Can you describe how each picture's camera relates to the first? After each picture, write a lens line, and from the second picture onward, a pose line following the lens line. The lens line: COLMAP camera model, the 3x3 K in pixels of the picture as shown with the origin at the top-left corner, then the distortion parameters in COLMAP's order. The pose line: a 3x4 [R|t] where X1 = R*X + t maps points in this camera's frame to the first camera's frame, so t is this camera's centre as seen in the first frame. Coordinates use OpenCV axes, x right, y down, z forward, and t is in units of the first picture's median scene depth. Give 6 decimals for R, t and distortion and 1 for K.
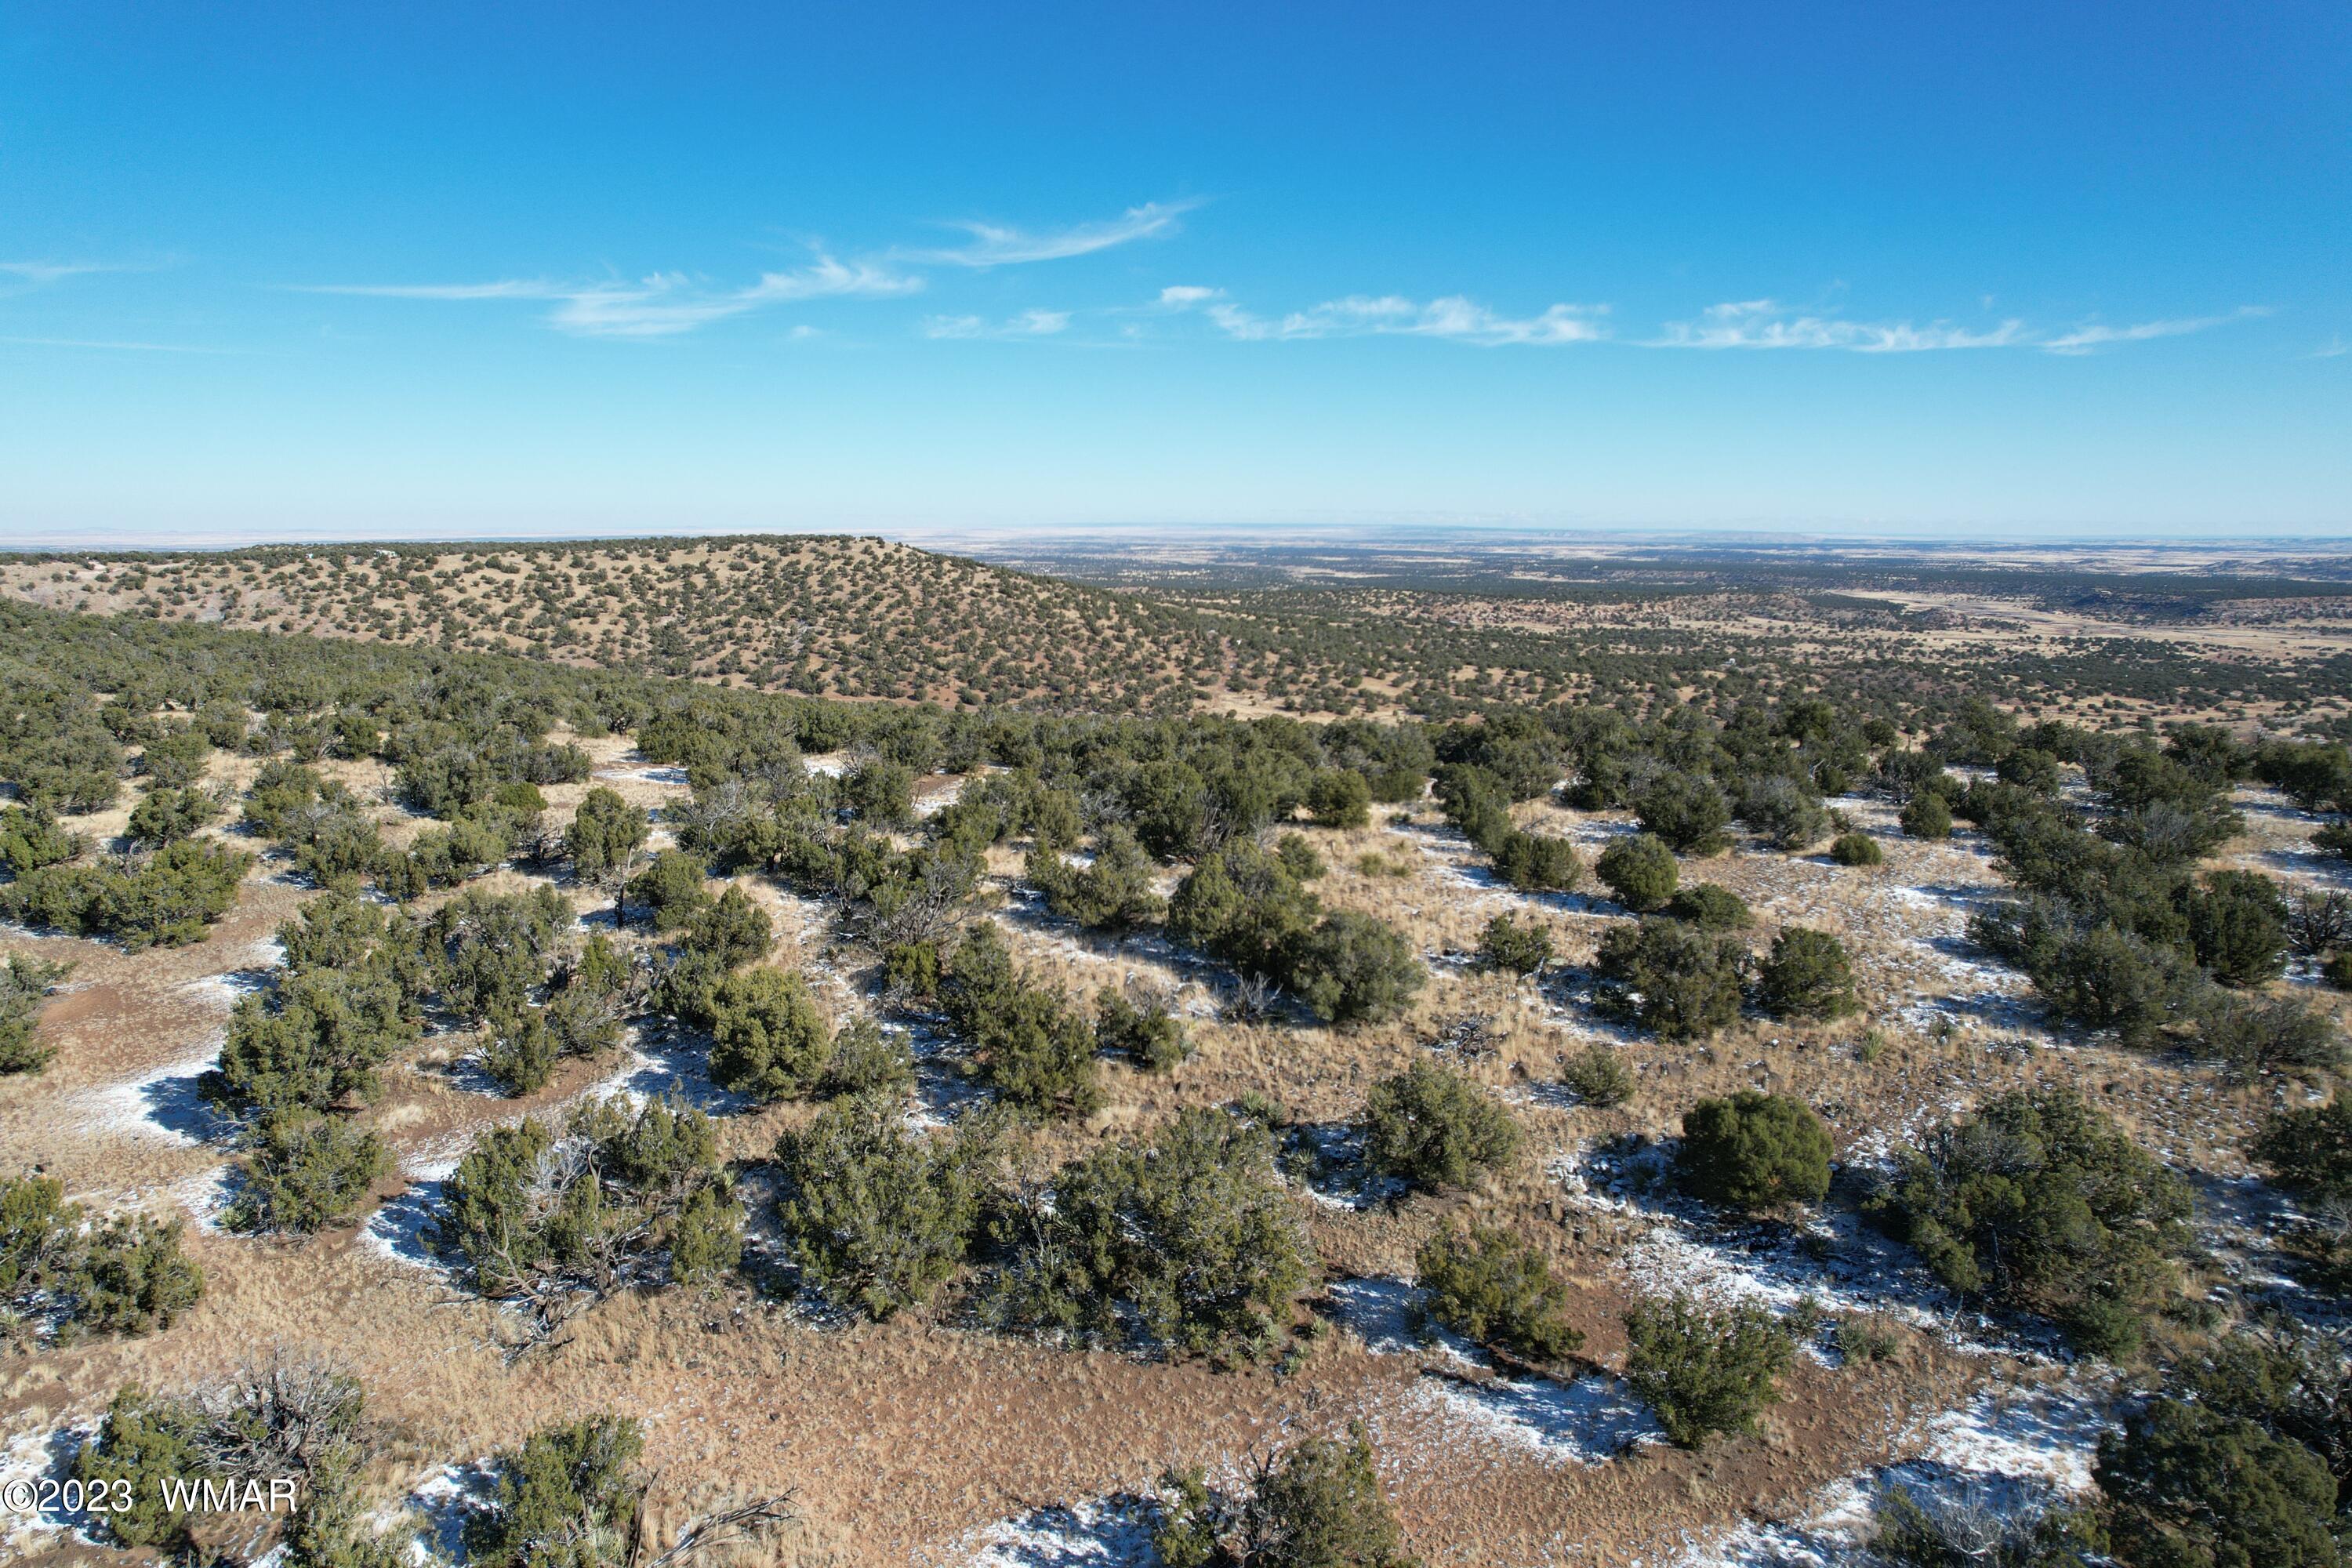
lens RADIAL K [[1503.0, 0, 1173.2], [0, 1503.0, 797.3], [0, 0, 1]] dist [-0.075157, 0.067447]
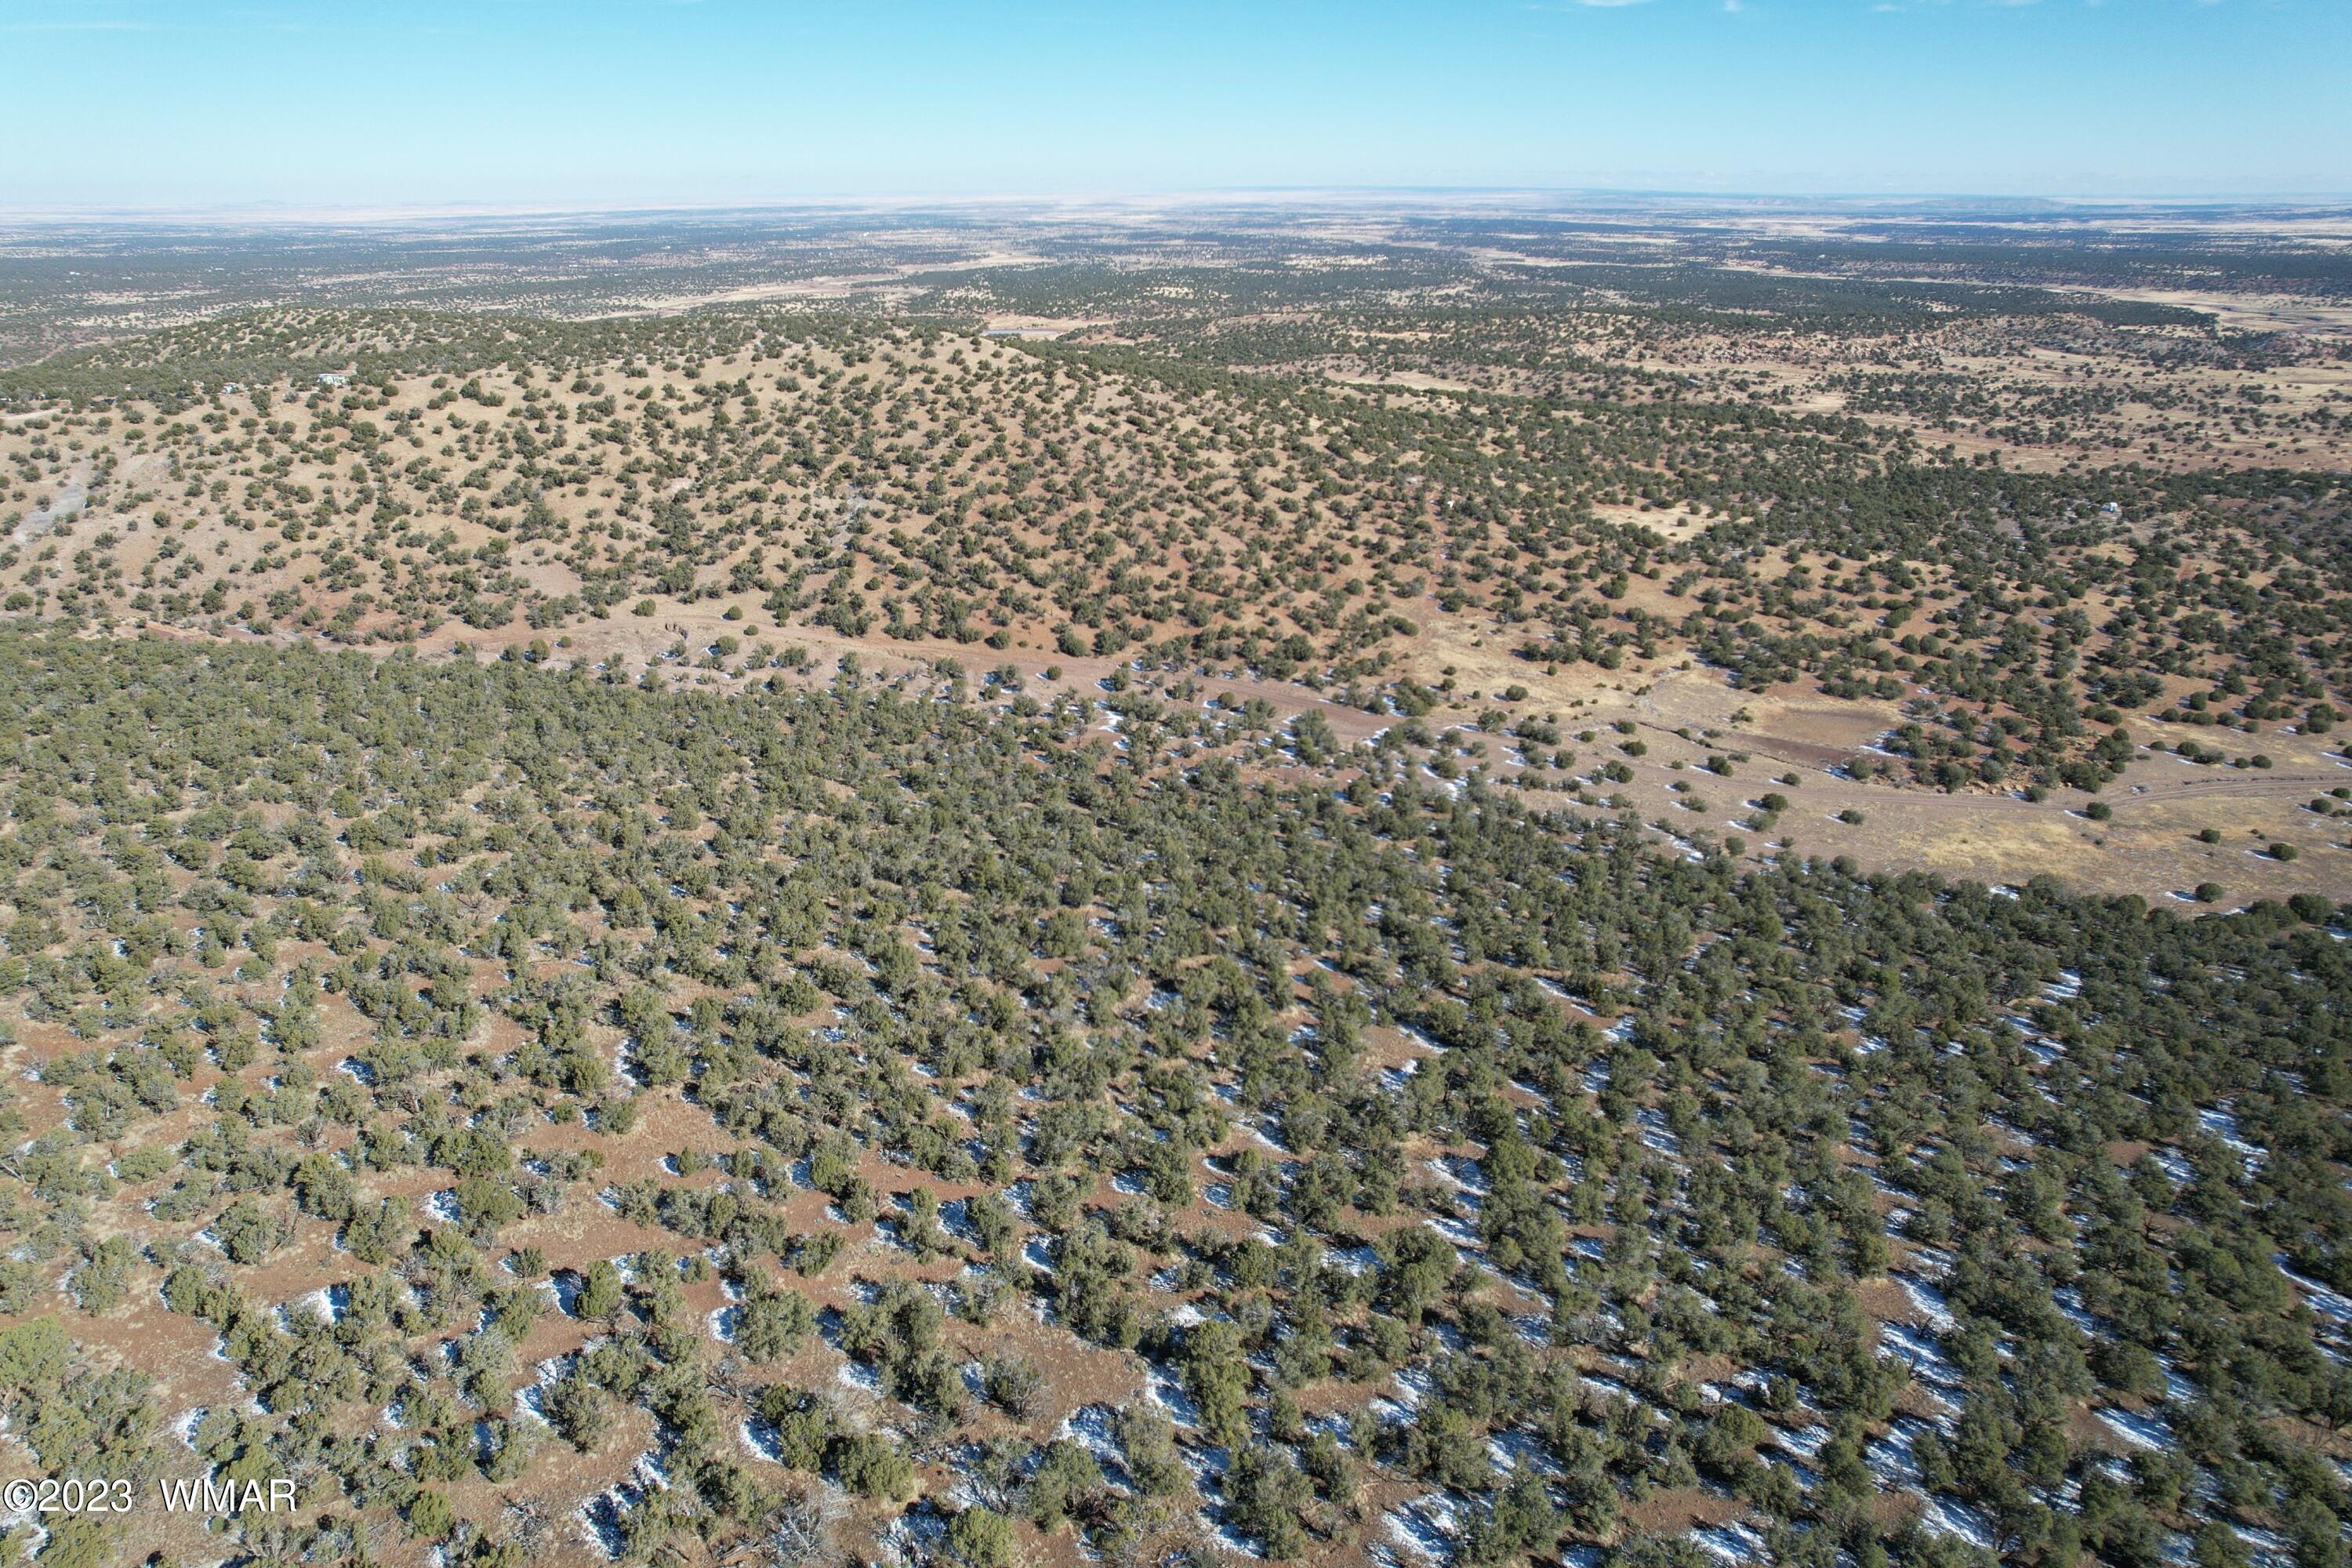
lens RADIAL K [[1503.0, 0, 1171.4], [0, 1503.0, 794.5], [0, 0, 1]] dist [-0.075157, 0.067447]
pose [[0.994191, 0.034319, -0.102016, -0.012532], [-0.012531, 0.978266, 0.206976, -0.116538], [0.106902, -0.204495, 0.973013, 0.252123]]
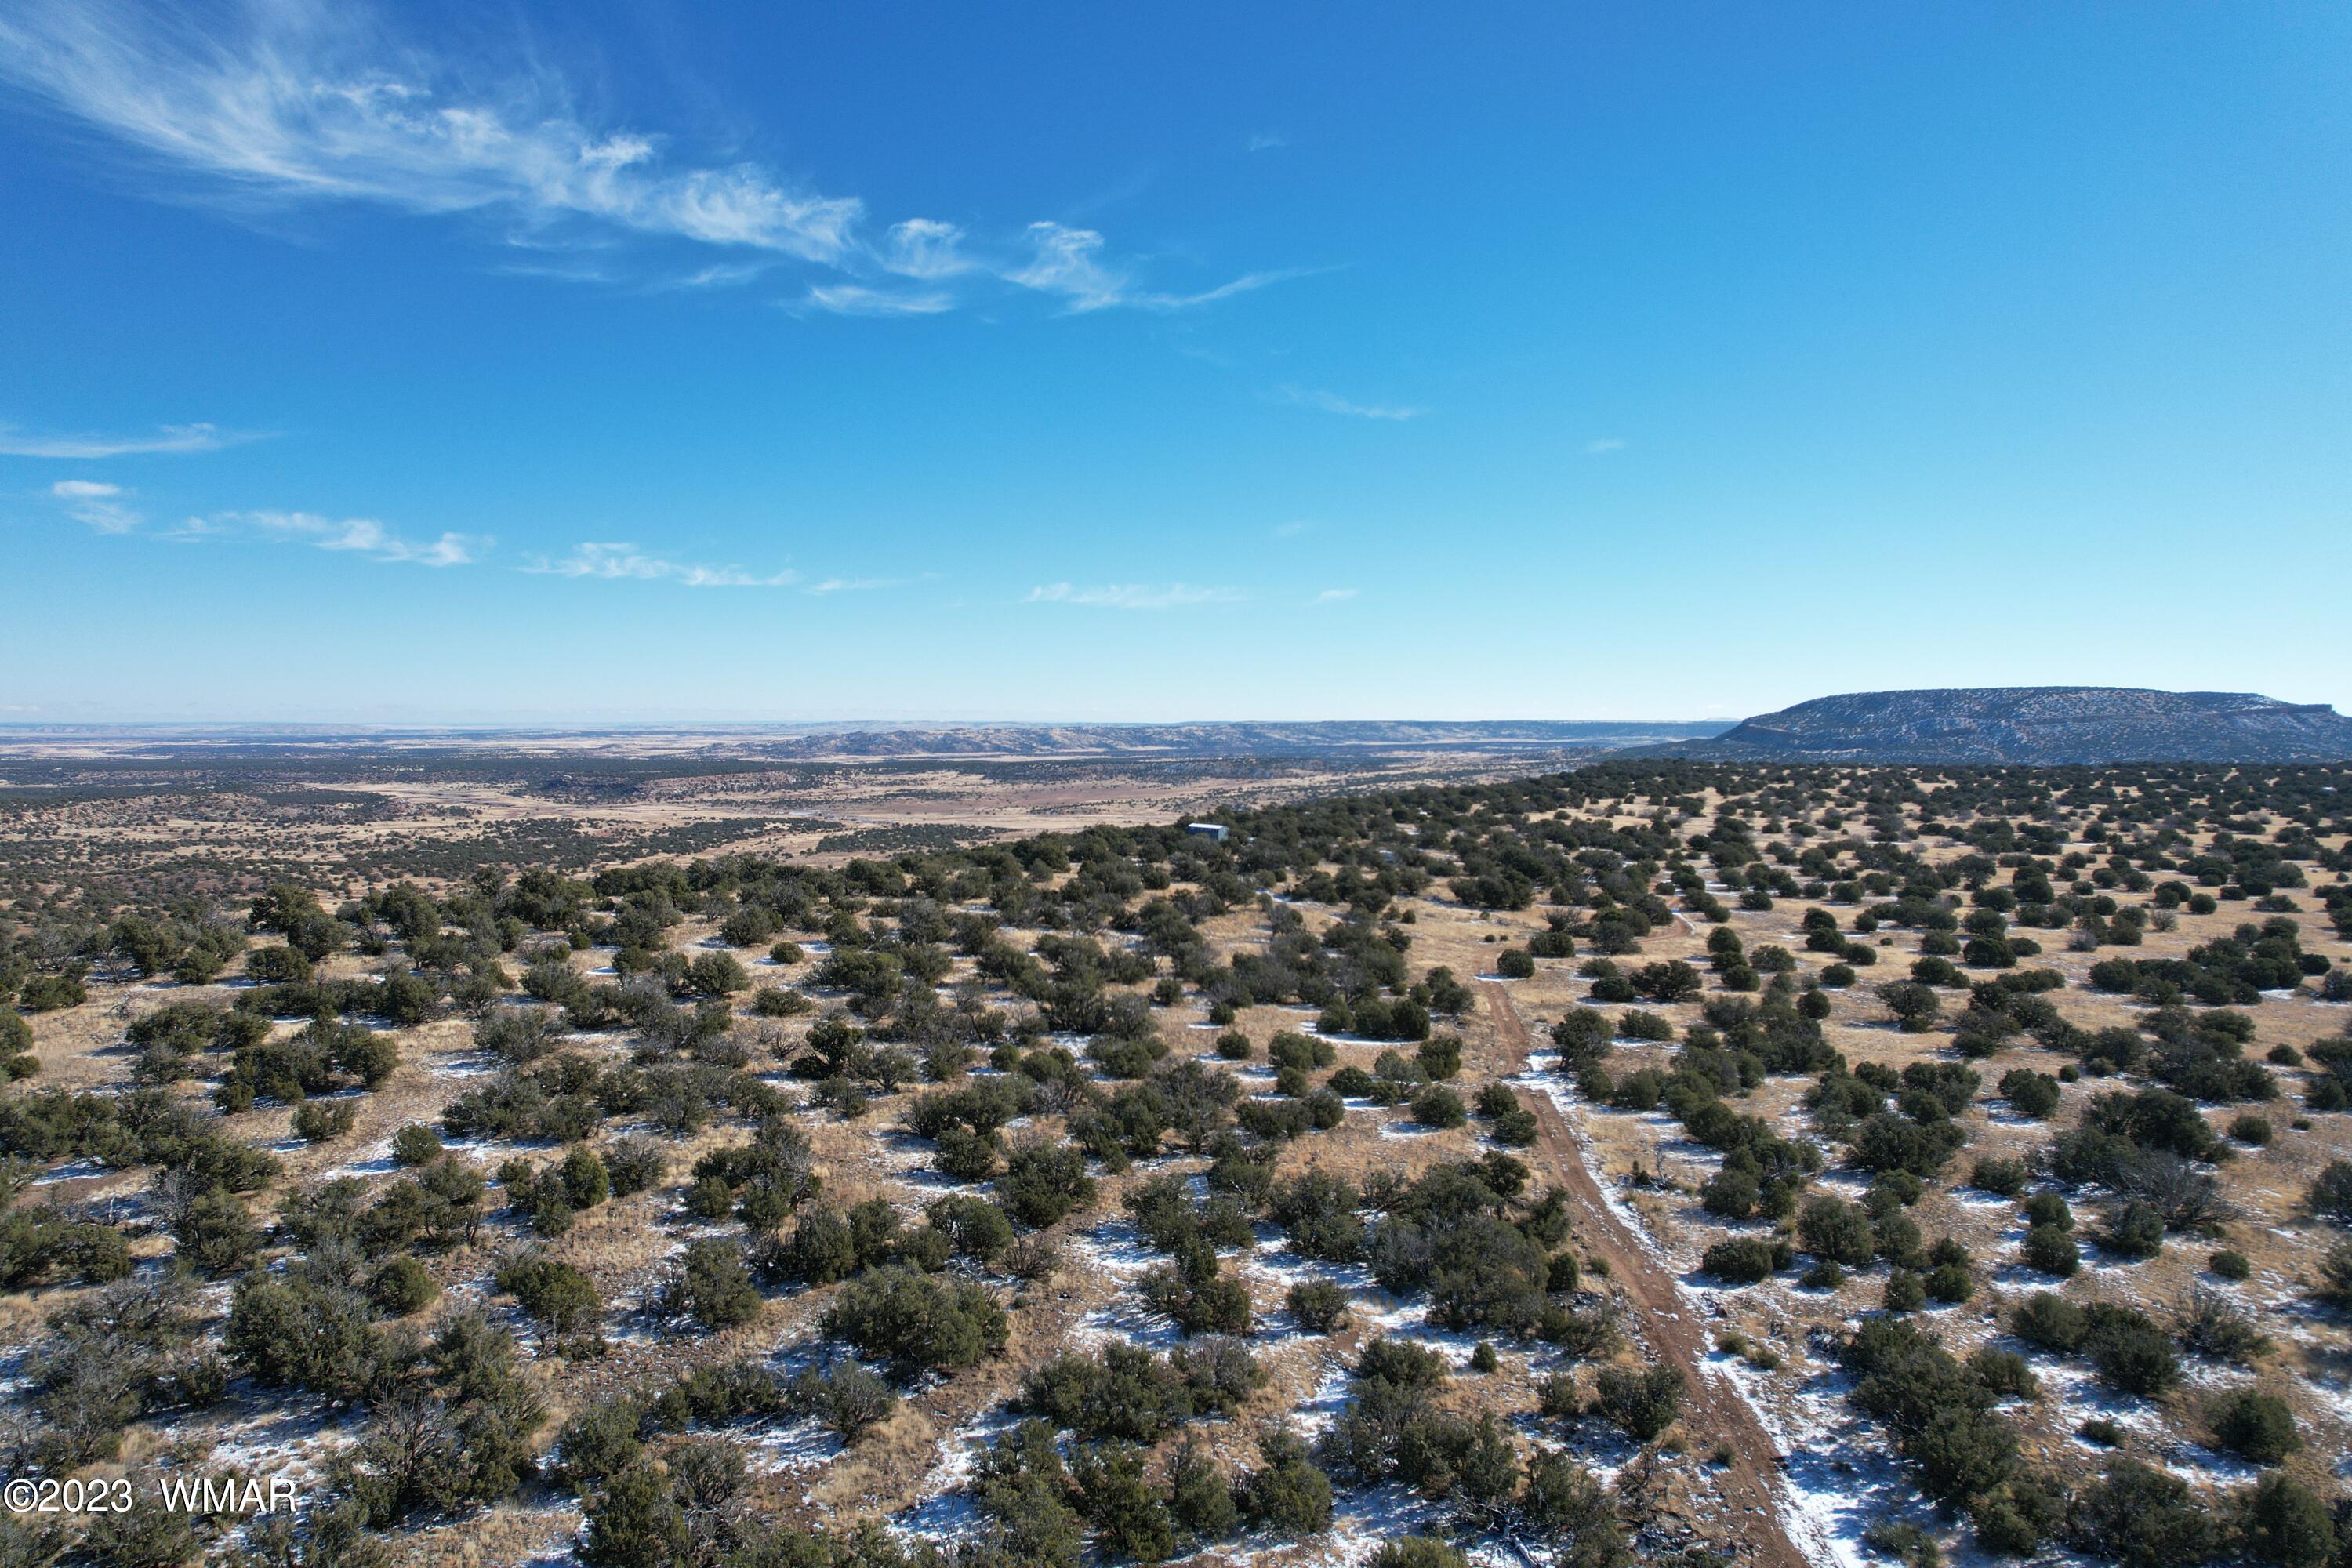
lens RADIAL K [[1503.0, 0, 1181.1], [0, 1503.0, 817.0], [0, 0, 1]] dist [-0.075157, 0.067447]
pose [[0.625434, -0.054622, 0.778362, 0.175168], [0.141701, 0.988910, -0.044463, 0.024160], [-0.767302, 0.138103, 0.626239, -0.201683]]
